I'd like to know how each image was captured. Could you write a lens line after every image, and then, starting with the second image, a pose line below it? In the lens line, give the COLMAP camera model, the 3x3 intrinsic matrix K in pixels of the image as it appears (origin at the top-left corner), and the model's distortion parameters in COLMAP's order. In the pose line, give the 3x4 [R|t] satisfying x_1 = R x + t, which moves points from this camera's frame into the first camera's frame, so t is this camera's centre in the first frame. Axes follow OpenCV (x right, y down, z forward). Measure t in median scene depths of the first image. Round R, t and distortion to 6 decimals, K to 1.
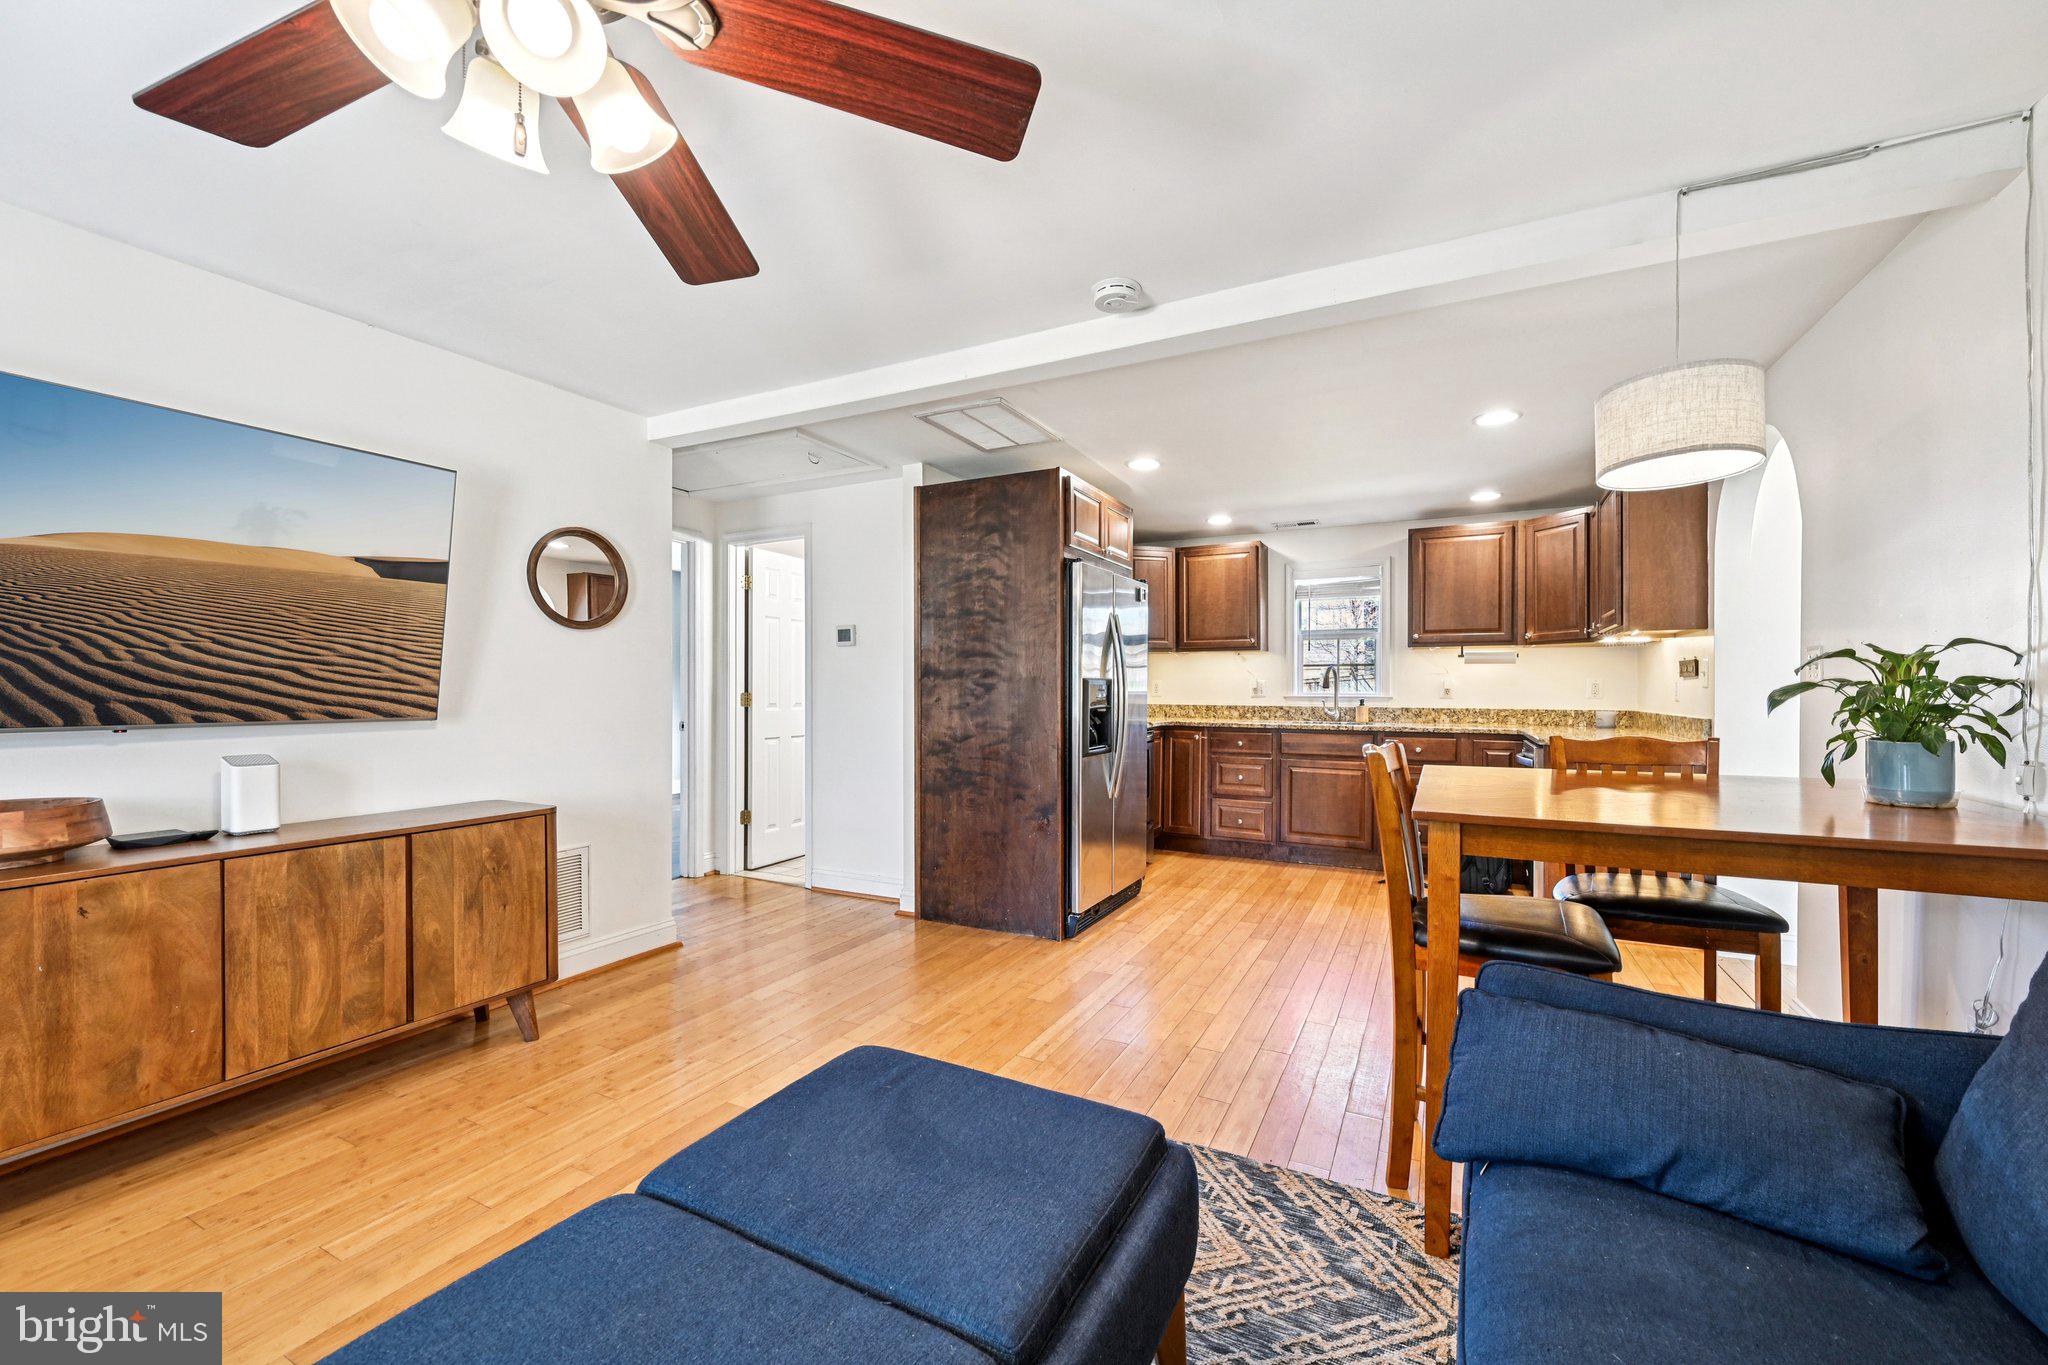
lens RADIAL K [[805.4, 0, 1035.9], [0, 805.4, 694.2], [0, 0, 1]] dist [-0.001694, -0.000353]
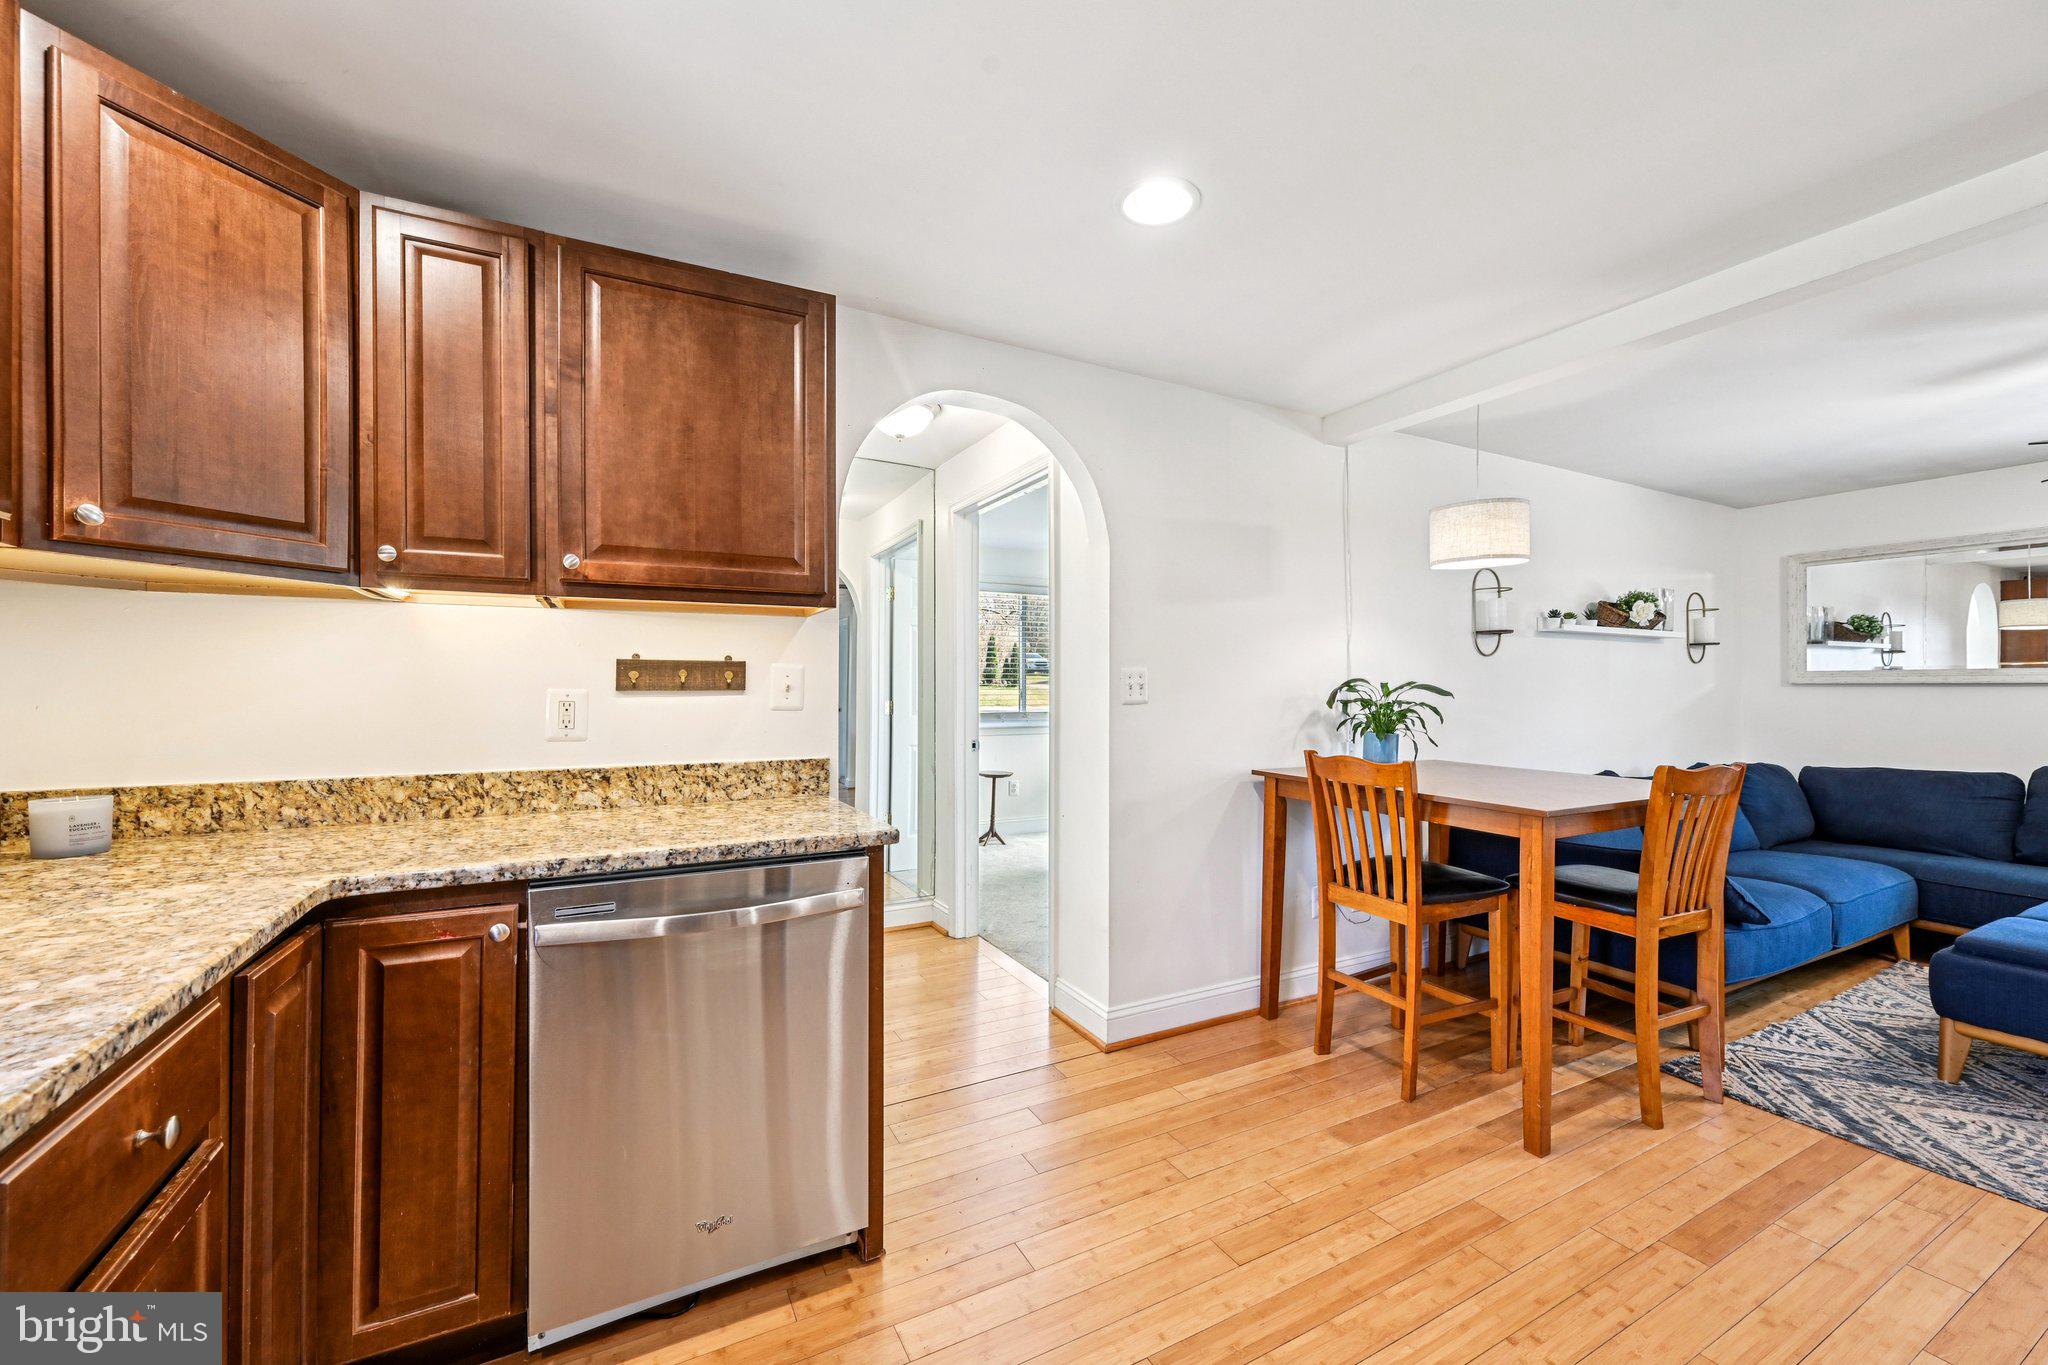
lens RADIAL K [[805.4, 0, 1037.9], [0, 805.4, 686.0], [0, 0, 1]] dist [-0.001694, -0.000353]
pose [[-0.824272, -0.002483, 0.566188, 0.295441], [0.001484, 0.999977, 0.006545, -0.027296], [-0.566192, 0.006235, -0.824250, 1.278862]]
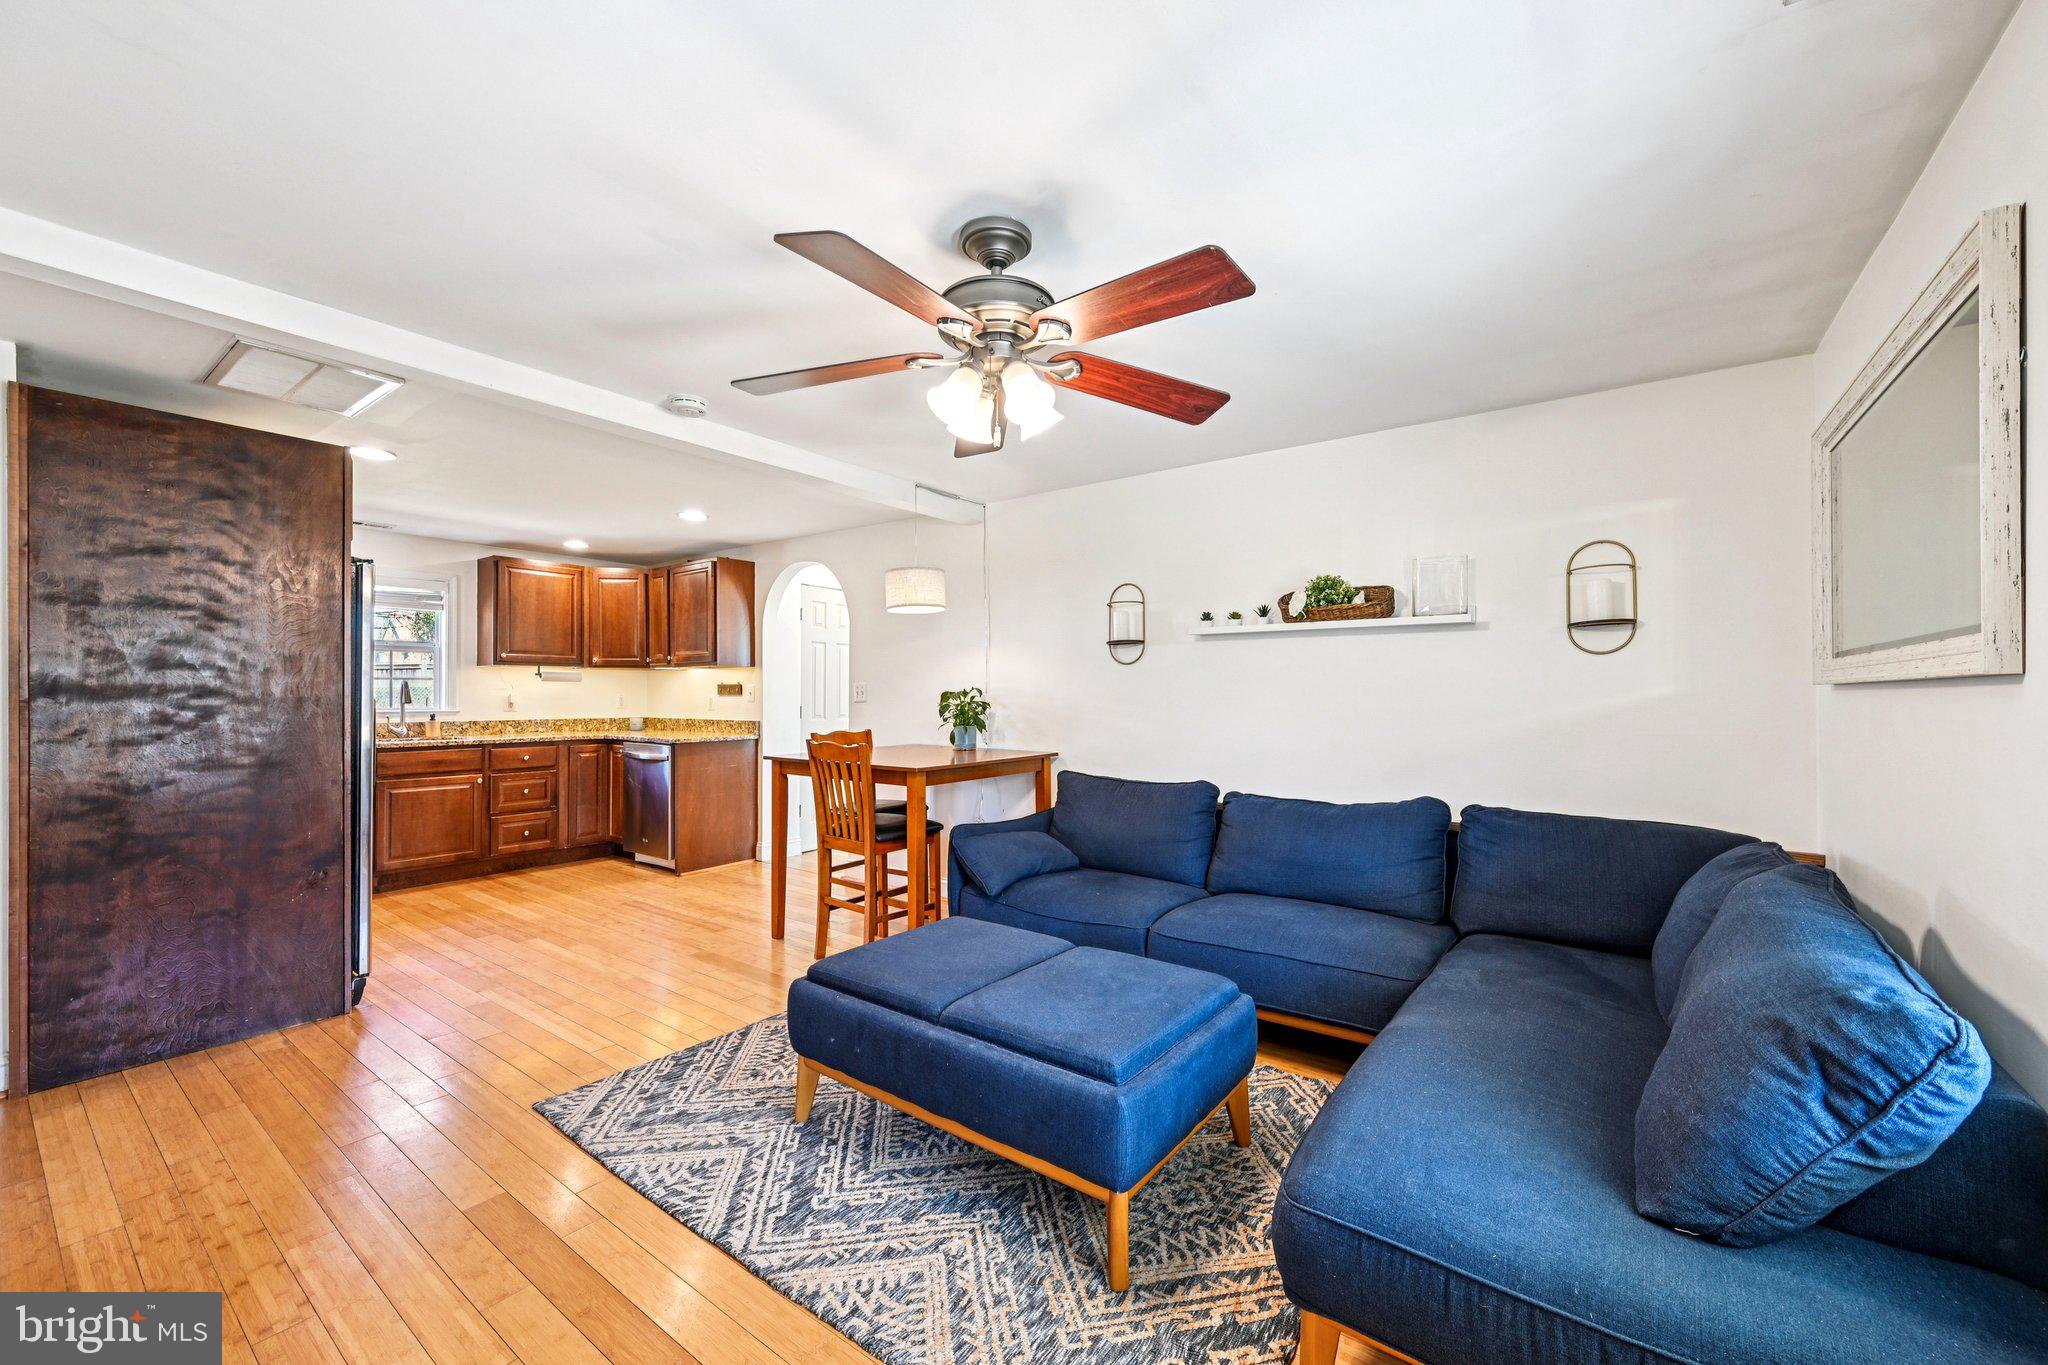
lens RADIAL K [[805.4, 0, 1032.7], [0, 805.4, 691.7], [0, 0, 1]] dist [-0.001694, -0.000353]
pose [[0.158588, 0.001660, 0.987343, -0.643568], [0.007342, 0.999969, -0.002861, -0.018474], [-0.987318, 0.007703, 0.158571, 0.154330]]
